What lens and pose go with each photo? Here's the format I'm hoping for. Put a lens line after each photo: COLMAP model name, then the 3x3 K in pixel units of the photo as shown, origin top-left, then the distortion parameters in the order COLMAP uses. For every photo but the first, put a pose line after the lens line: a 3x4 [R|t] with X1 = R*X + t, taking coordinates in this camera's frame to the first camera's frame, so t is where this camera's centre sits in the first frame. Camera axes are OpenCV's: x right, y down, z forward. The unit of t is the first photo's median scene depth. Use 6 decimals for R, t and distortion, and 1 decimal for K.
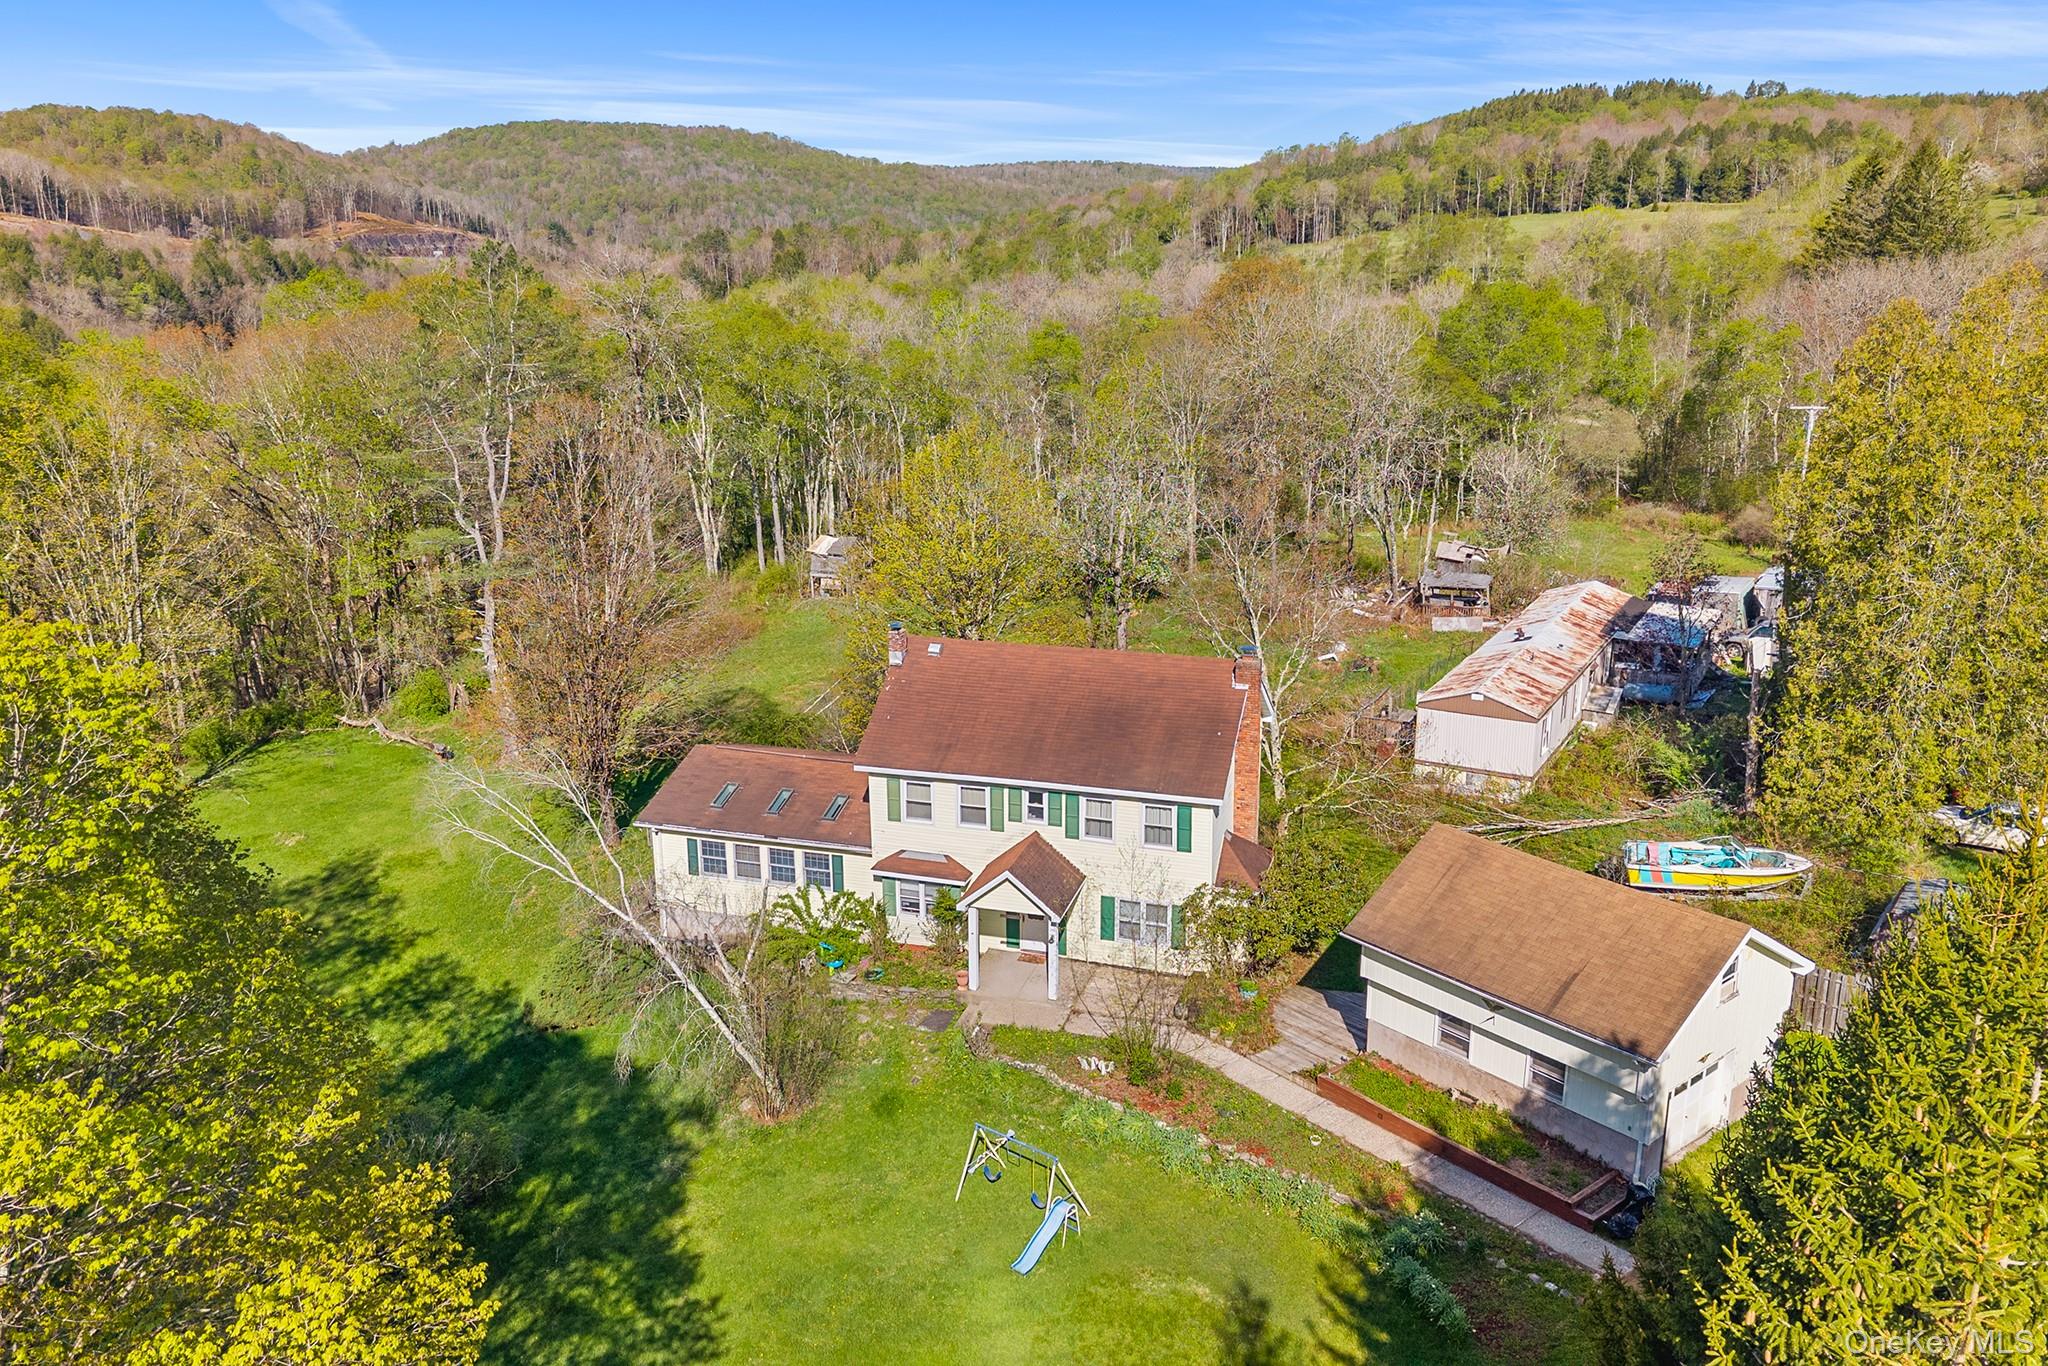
lens RADIAL K [[1622.8, 0, 1019.1], [0, 1622.8, 648.4], [0, 0, 1]] dist [0.079357, -0.110087]
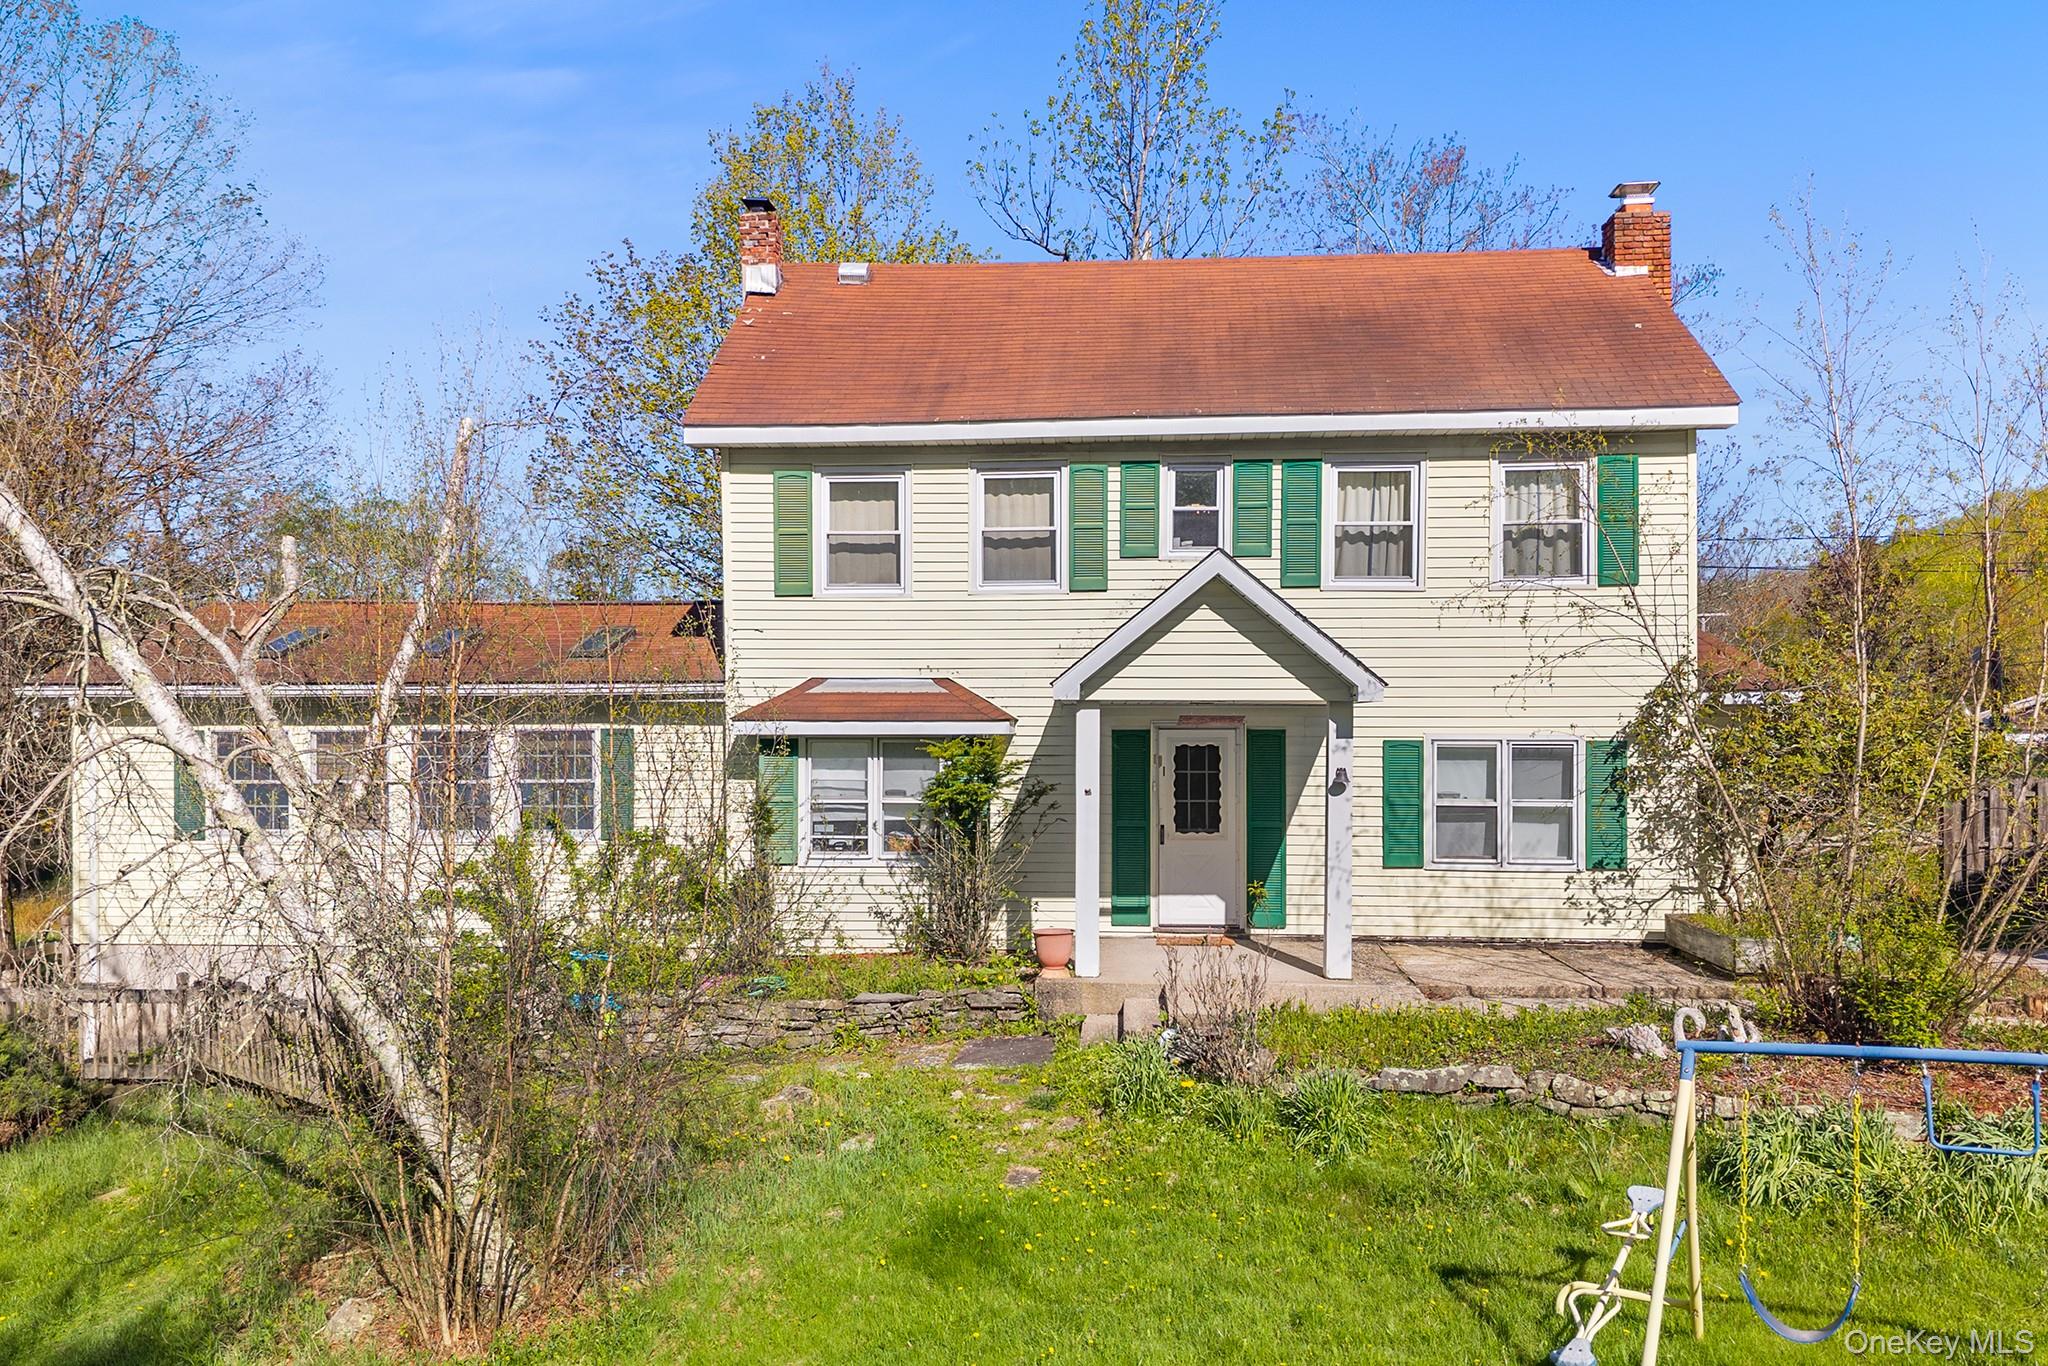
lens RADIAL K [[1648.4, 0, 1021.7], [0, 1648.4, 744.1], [0, 0, 1]] dist [0.073390, -0.088089]
pose [[0.968268, 0.006191, 0.249836, -0.119955], [0.058399, 0.966411, -0.250279, 0.234934], [-0.242994, 0.256928, 0.935383, 0.646197]]
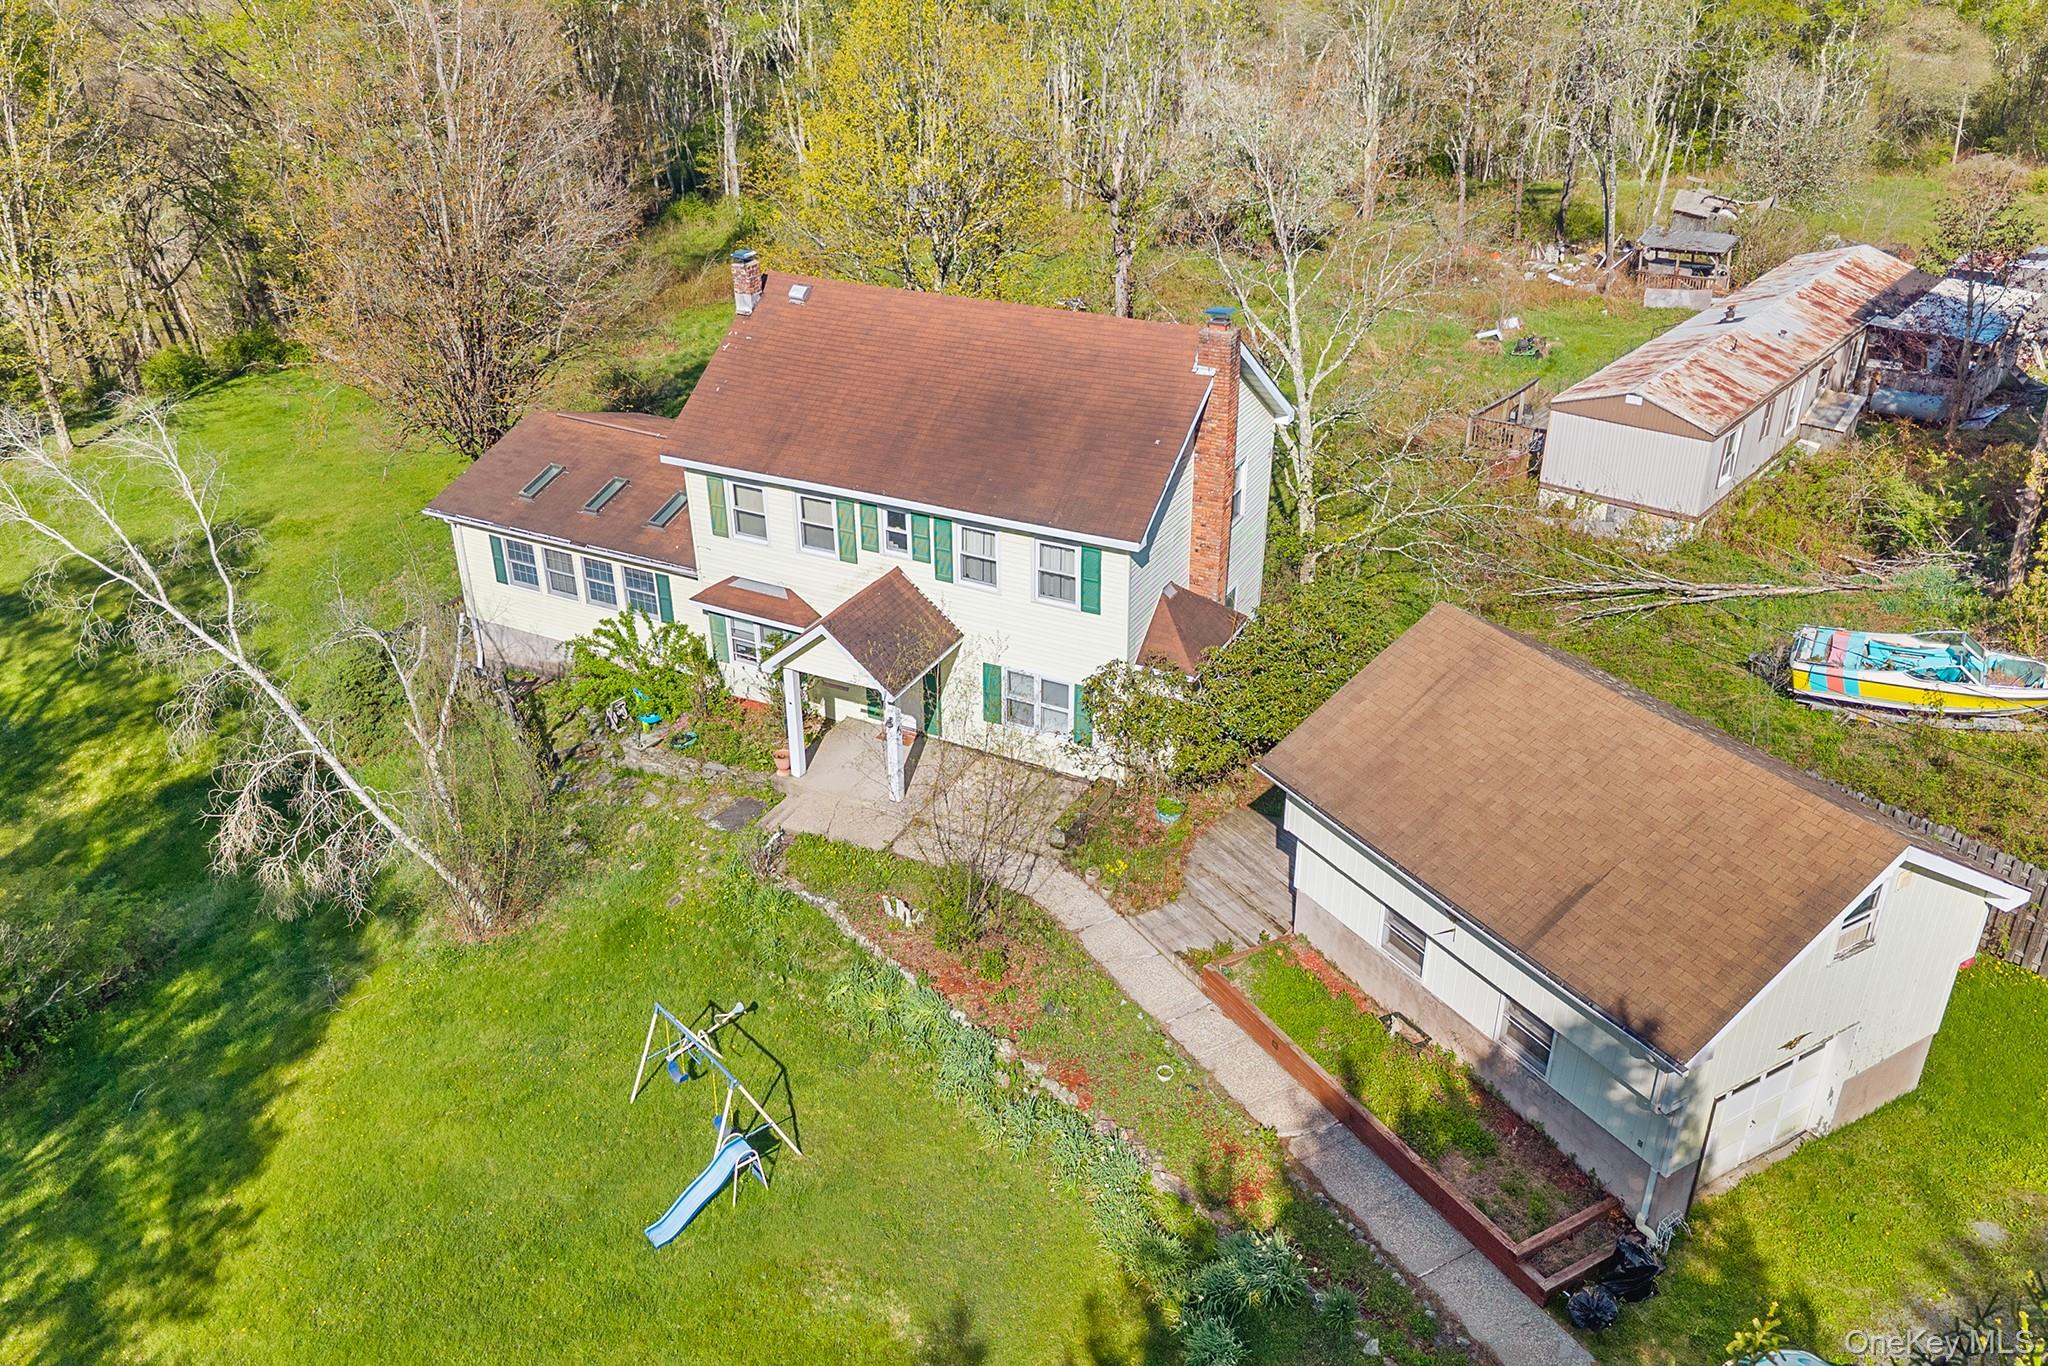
lens RADIAL K [[1622.8, 0, 1019.1], [0, 1622.8, 648.4], [0, 0, 1]] dist [0.079357, -0.110087]
pose [[0.985632, 0.075890, -0.150897, 0.167499], [-0.043656, 0.977483, 0.206448, -0.000279], [0.163166, -0.196894, 0.966752, 0.310207]]
